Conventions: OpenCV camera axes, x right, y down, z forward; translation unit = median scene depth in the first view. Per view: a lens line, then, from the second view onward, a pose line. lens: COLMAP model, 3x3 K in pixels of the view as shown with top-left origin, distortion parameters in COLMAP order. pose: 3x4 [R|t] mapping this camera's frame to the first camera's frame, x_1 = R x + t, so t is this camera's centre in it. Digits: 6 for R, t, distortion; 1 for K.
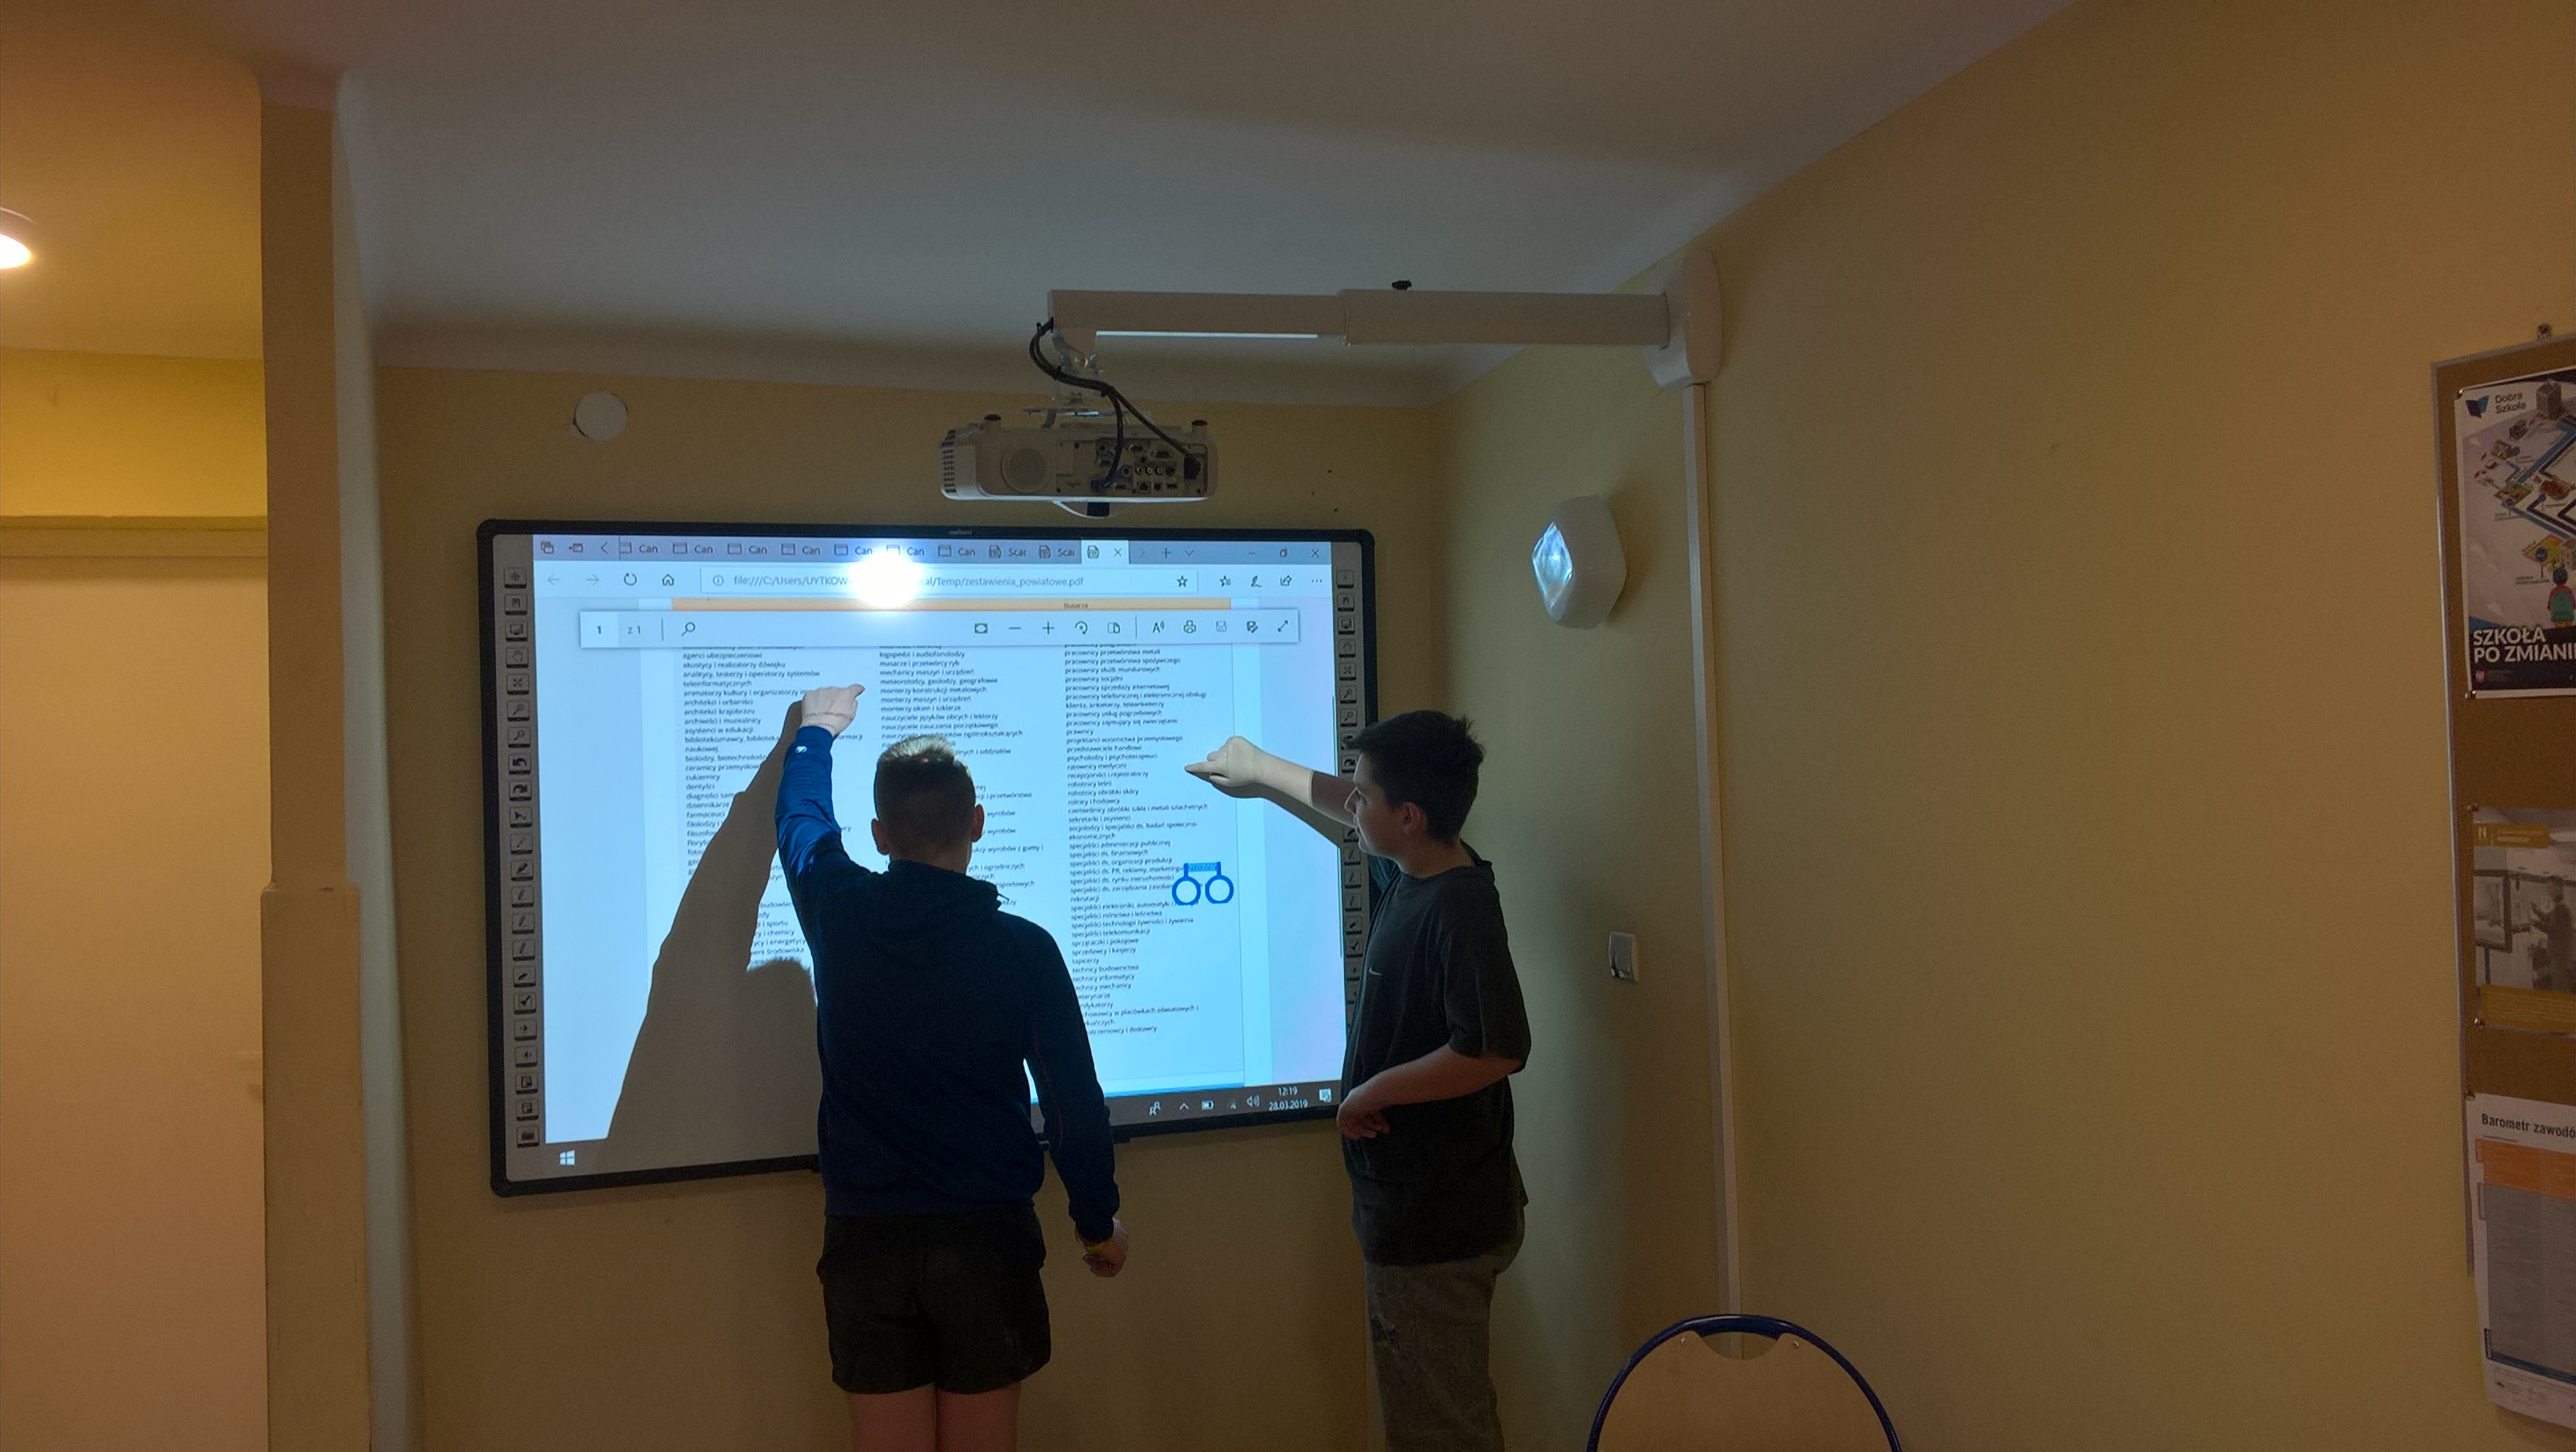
lens RADIAL K [[2015.7, 0, 1283.6], [0, 2015.7, 735.1], [0, 0, 1]] dist [-0.012013, -0.009284]
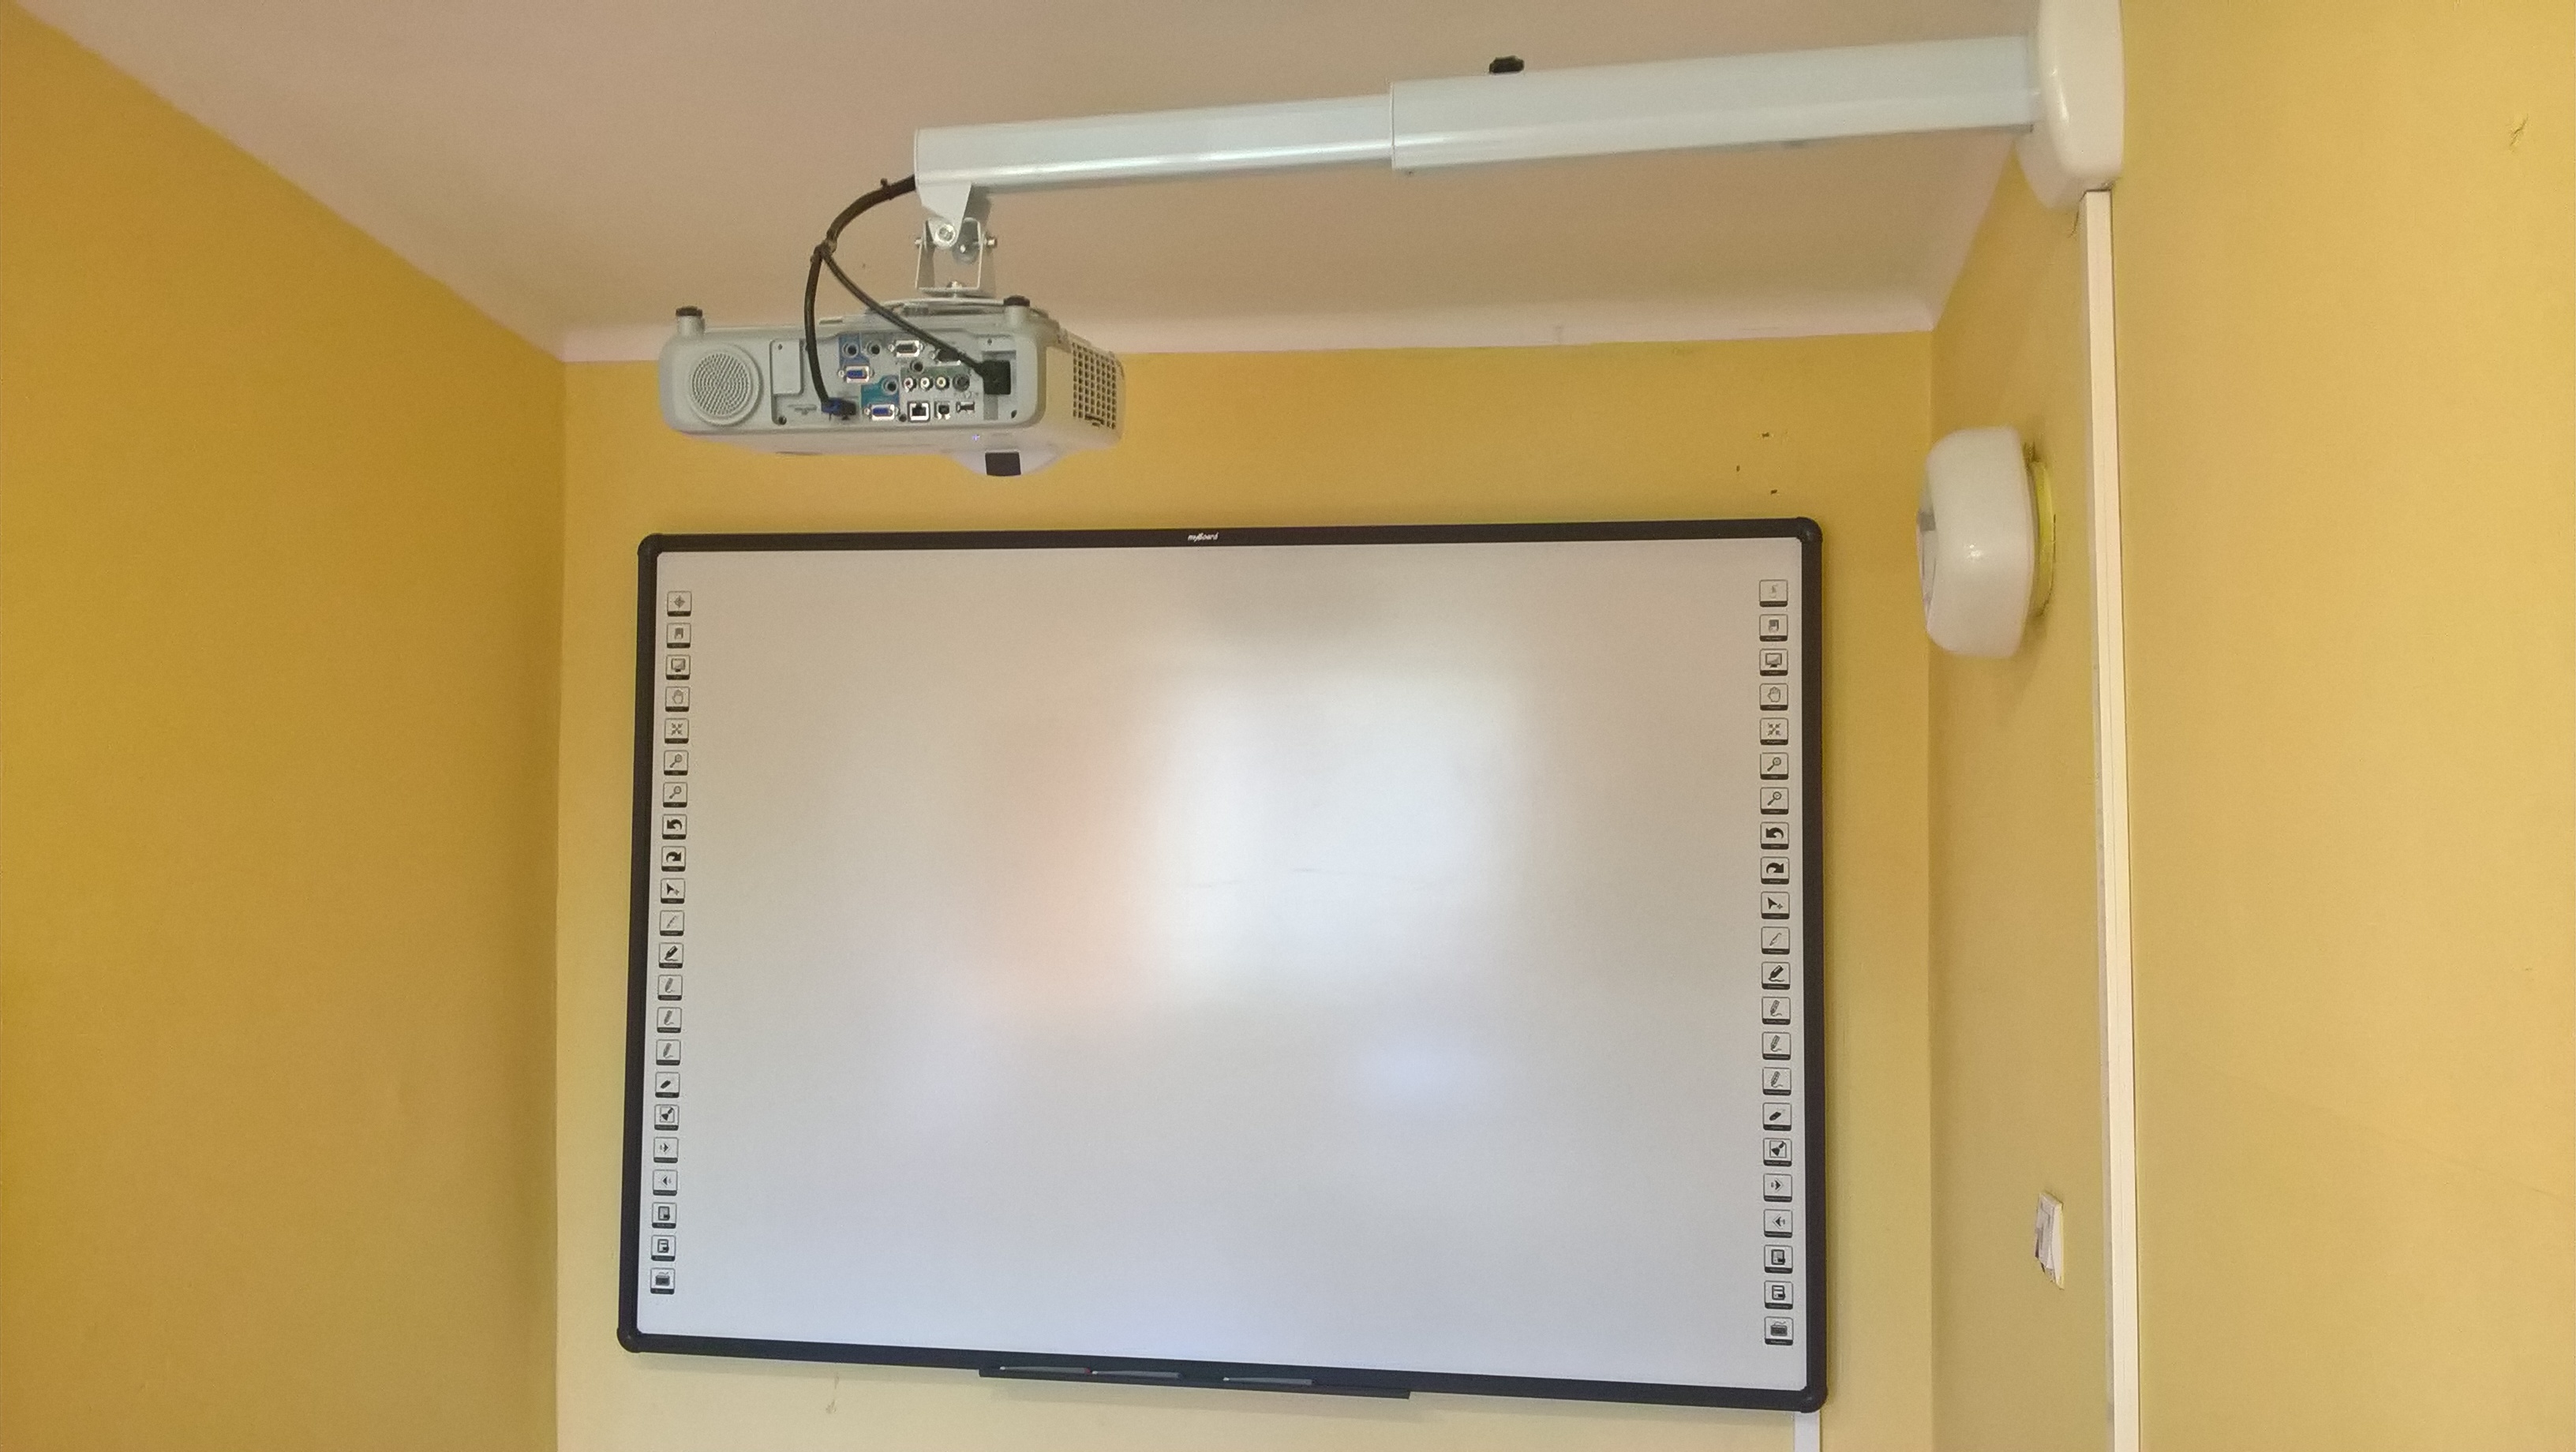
lens RADIAL K [[2015.7, 0, 1289.4], [0, 2015.7, 709.2], [0, 0, 1]] dist [-0.012013, -0.009284]
pose [[0.876108, 0.007051, -0.482063, 0.382508], [-0.029948, 0.998758, -0.039818, -0.013634], [0.481184, 0.049322, 0.875231, 0.616503]]
